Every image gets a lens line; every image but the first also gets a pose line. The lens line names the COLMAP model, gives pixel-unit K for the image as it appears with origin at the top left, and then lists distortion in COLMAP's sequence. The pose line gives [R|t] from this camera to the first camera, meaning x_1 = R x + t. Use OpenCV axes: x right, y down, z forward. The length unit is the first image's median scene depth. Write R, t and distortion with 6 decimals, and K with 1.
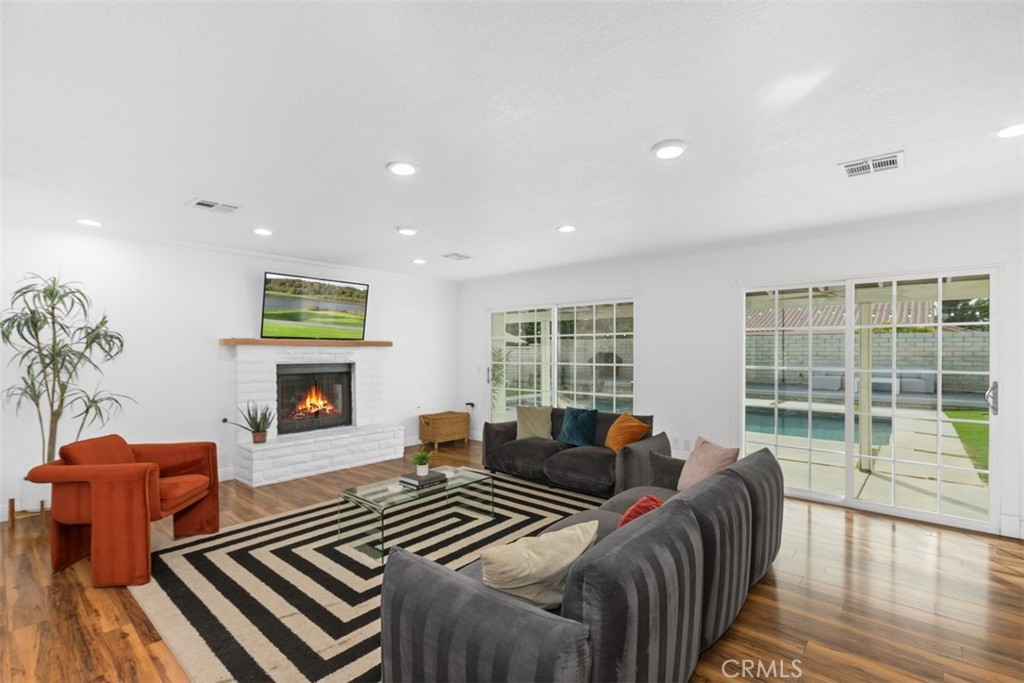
lens RADIAL K [[467.8, 0, 511.4], [0, 467.8, 353.4], [0, 0, 1]] dist [-0.000160, -0.000251]
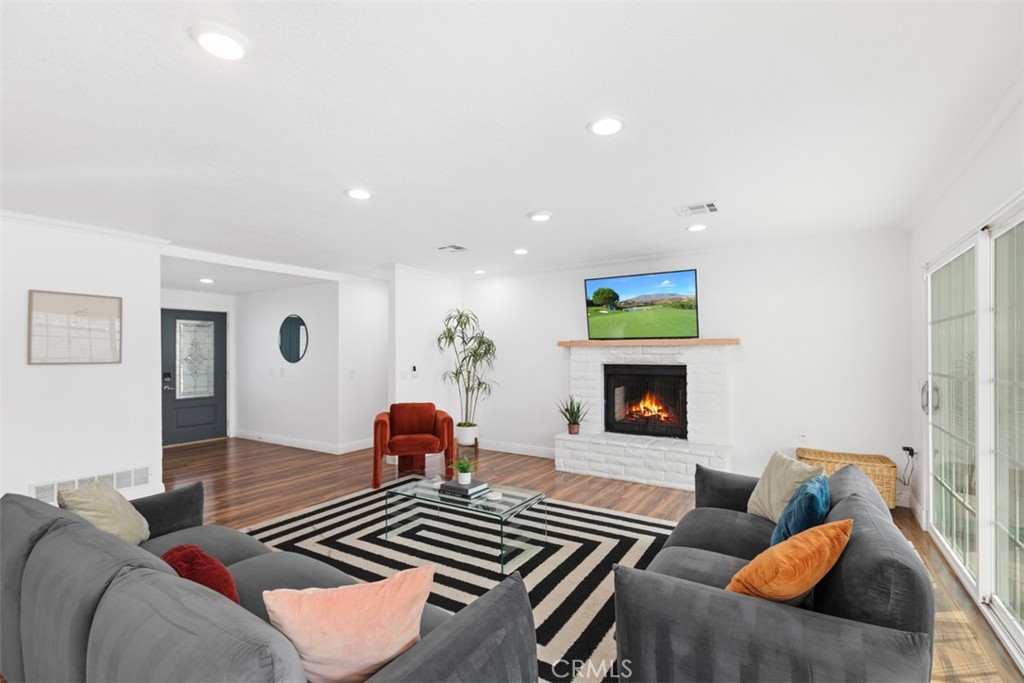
lens RADIAL K [[467.8, 0, 511.4], [0, 467.8, 353.4], [0, 0, 1]] dist [-0.000160, -0.000251]
pose [[0.154533, 0.000468, -0.987988, 0.503751], [-0.004278, 0.999991, -0.000195, 0.000190], [0.987978, 0.004256, 0.154533, 0.634442]]
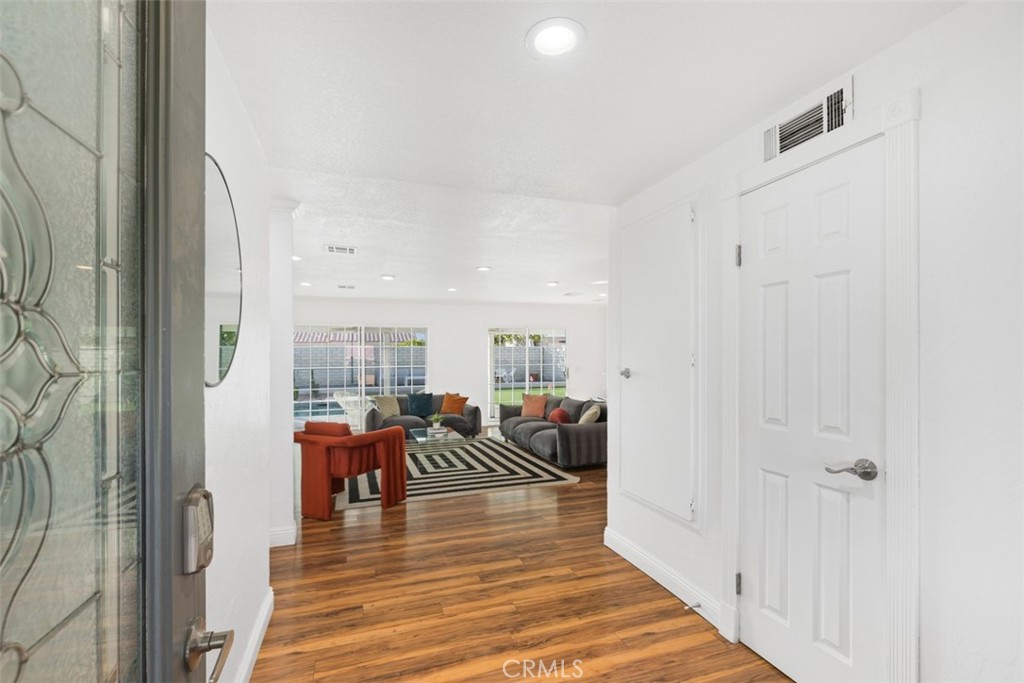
lens RADIAL K [[467.8, 0, 511.4], [0, 467.8, 353.4], [0, 0, 1]] dist [-0.000160, -0.000251]
pose [[0.489727, 0.017234, 0.871706, -1.041526], [0.010083, 0.999626, -0.025428, 0.020287], [-0.871818, 0.021242, 0.489370, -0.059726]]
